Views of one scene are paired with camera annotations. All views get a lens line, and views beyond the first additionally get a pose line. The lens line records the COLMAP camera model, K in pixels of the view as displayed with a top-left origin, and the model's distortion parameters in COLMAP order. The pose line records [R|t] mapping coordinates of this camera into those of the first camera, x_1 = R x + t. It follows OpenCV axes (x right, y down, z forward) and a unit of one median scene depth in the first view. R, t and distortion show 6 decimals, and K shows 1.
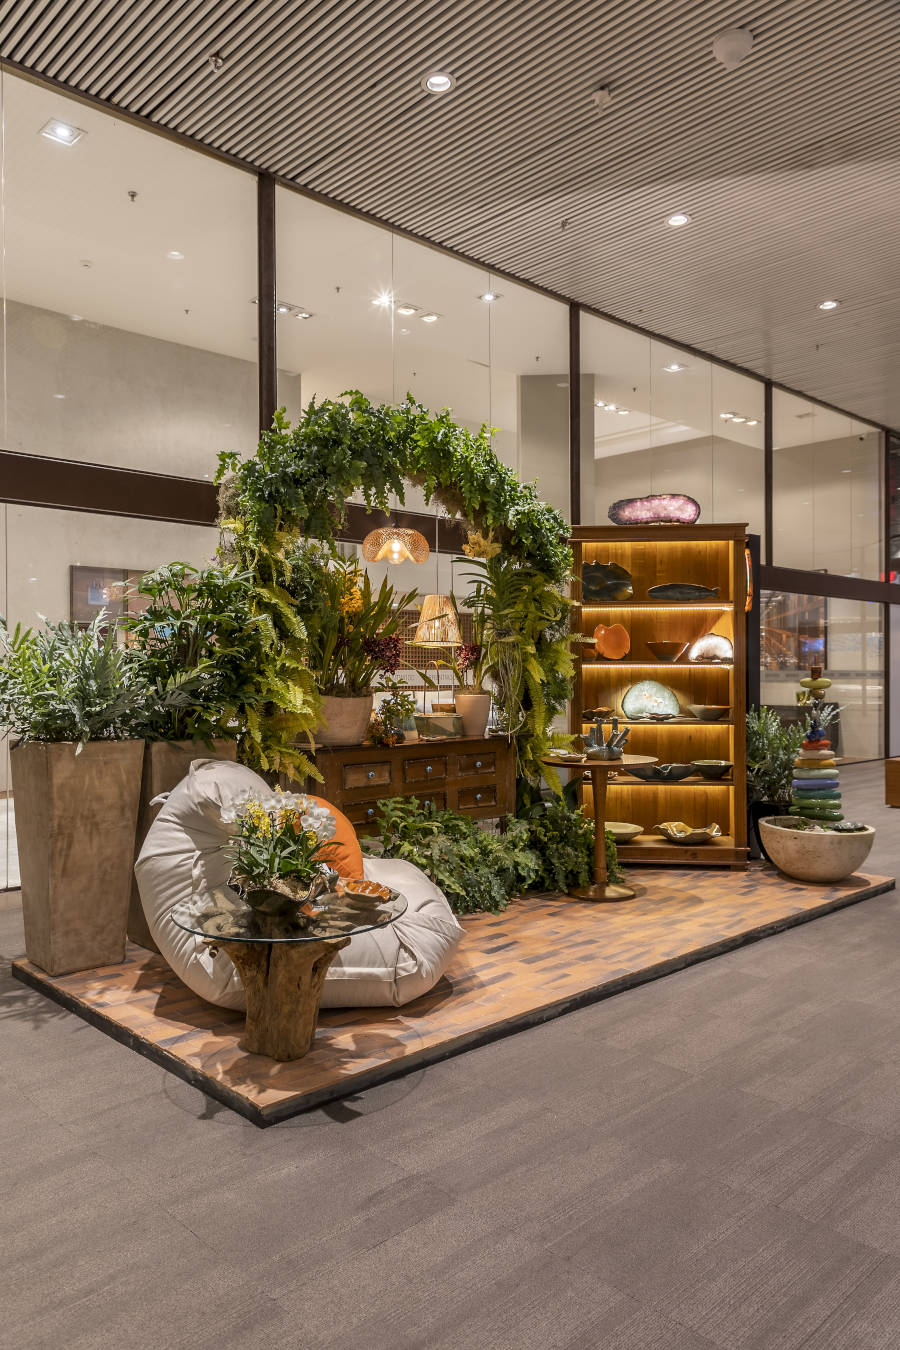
lens RADIAL K [[959.4, 0, 450.0], [0, 959.4, 677.6], [0, 0, 1]] dist [0.000793, 0.000239]
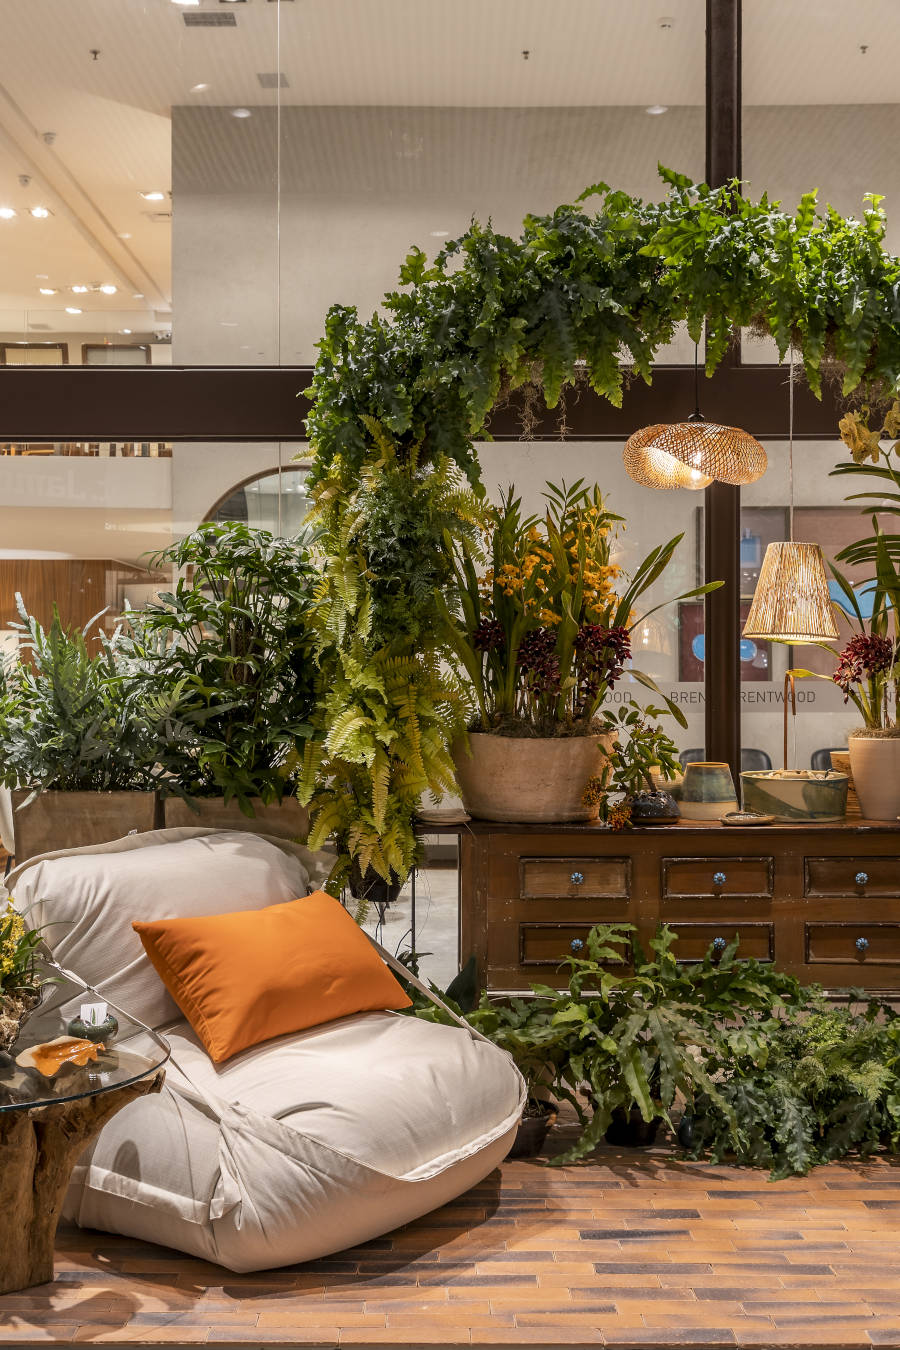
lens RADIAL K [[1656.9, 0, 450.0], [0, 1656.9, 673.2], [0, 0, 1]] dist [-0.000964, 0.000000]
pose [[0.722214, 0.004480, -0.691655, 0.617616], [-0.006109, 0.999981, 0.000098, -0.019895], [0.691643, 0.004155, 0.722228, 0.299590]]
